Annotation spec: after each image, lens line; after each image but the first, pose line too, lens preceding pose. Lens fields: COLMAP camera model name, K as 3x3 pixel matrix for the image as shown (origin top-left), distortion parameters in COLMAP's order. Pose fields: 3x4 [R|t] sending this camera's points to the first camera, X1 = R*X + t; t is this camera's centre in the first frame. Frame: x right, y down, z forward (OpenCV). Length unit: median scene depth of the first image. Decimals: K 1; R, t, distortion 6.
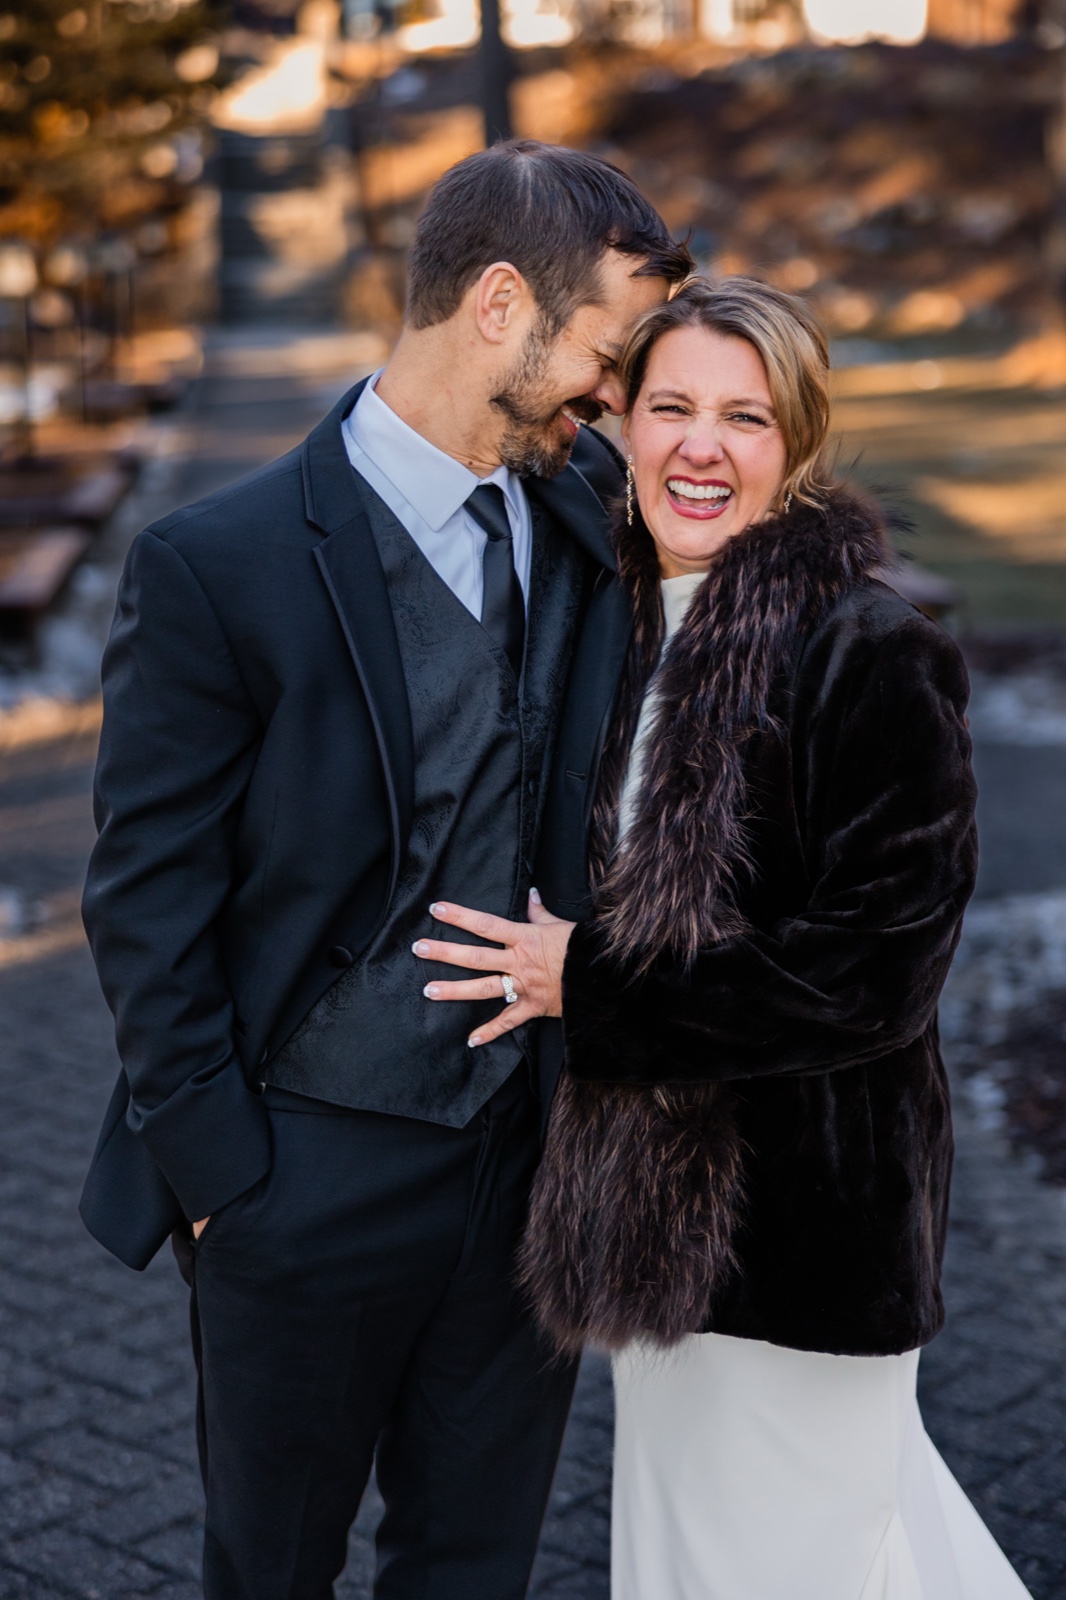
lens RADIAL K [[2955.3, 0, 544.5], [0, 2955.3, 782.8], [0, 0, 1]] dist [-0.032037, 0.000000]
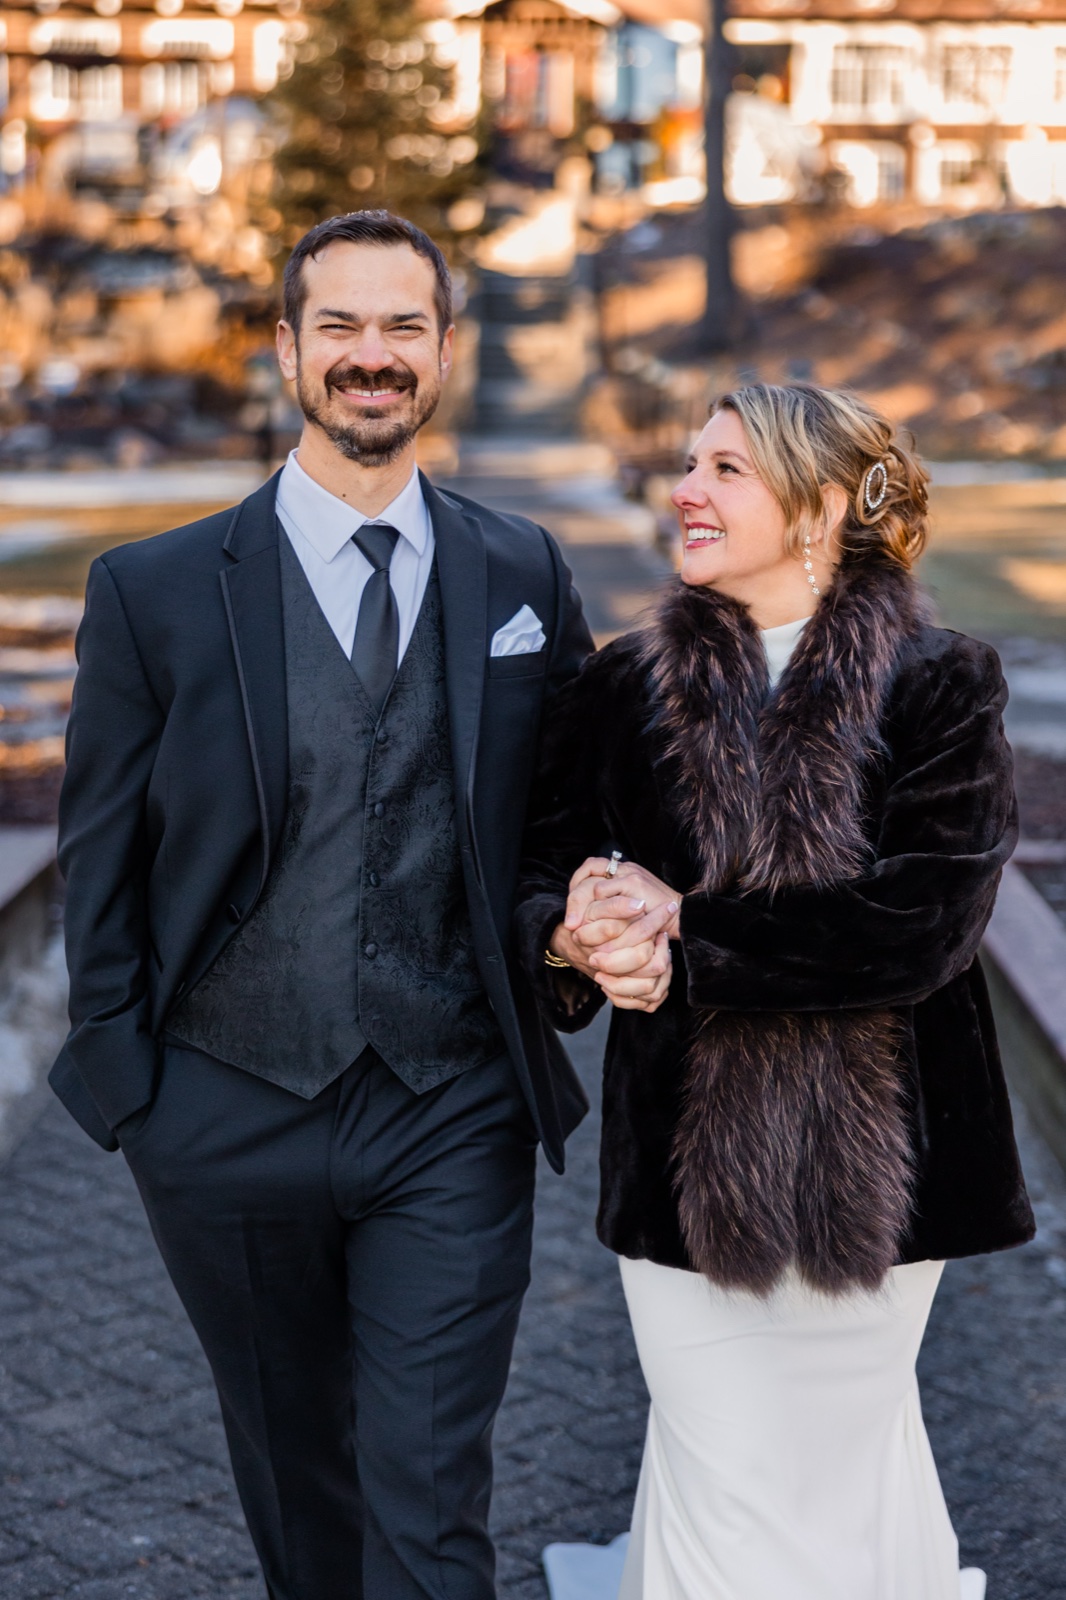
lens RADIAL K [[2800.5, 0, 521.6], [0, 2800.5, 801.8], [0, 0, 1]] dist [-0.064480, 0.000000]
pose [[0.995079, 0.038248, -0.091402, 0.015704], [-0.040988, 0.998759, -0.028298, 0.021202], [0.090206, 0.031906, 0.995412, -0.101920]]
